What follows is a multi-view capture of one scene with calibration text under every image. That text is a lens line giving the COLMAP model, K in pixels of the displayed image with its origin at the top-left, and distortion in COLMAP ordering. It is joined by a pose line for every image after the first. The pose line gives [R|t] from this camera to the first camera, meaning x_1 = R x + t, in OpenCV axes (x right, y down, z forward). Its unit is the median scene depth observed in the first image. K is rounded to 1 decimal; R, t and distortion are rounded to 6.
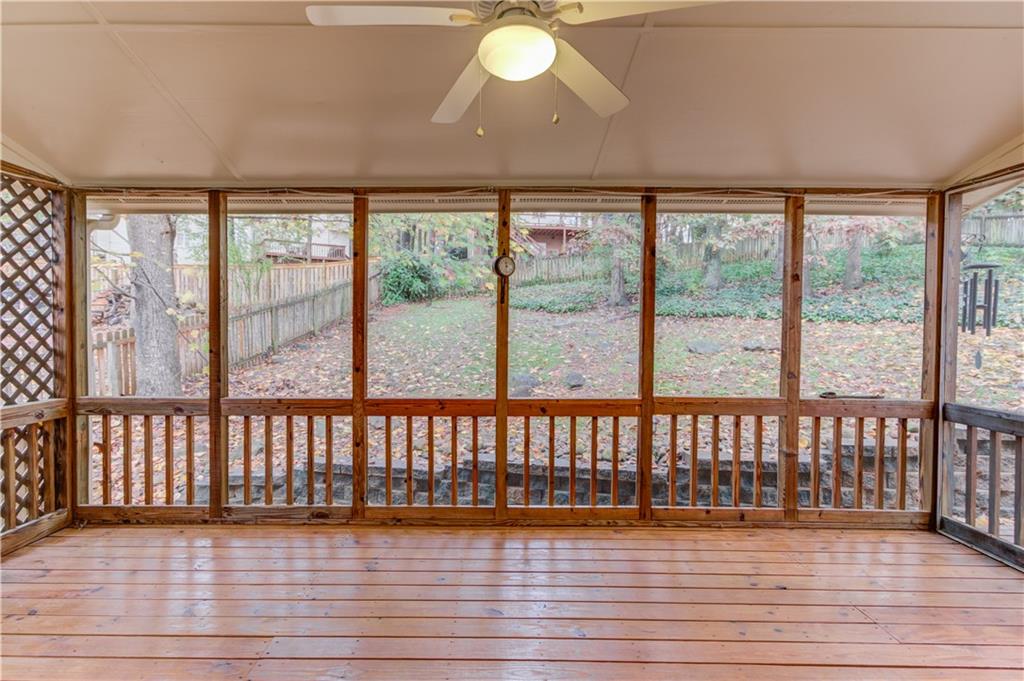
lens RADIAL K [[491.4, 0, 508.7], [0, 491.4, 339.6], [0, 0, 1]] dist [-0.002425, -0.000916]
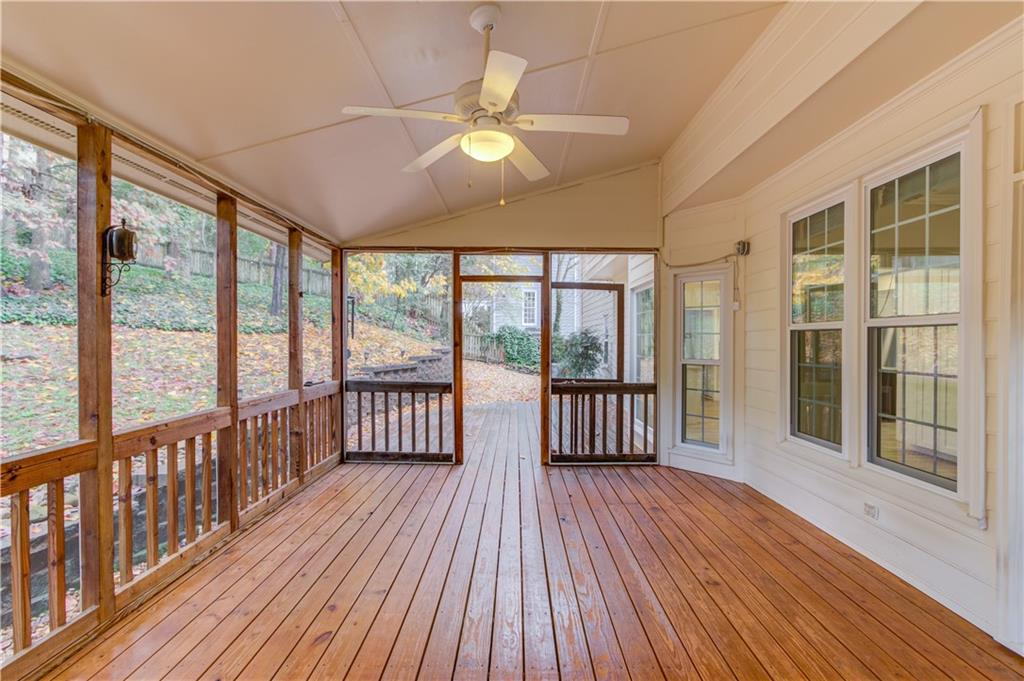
lens RADIAL K [[467.6, 0, 512.0], [0, 467.6, 340.5], [0, 0, 1]] dist [-0.001339, -0.000293]
pose [[0.004267, -0.012683, 0.999910, -0.636736], [0.018011, 0.999758, 0.012604, -0.012280], [-0.999829, 0.017955, 0.004494, 0.439119]]
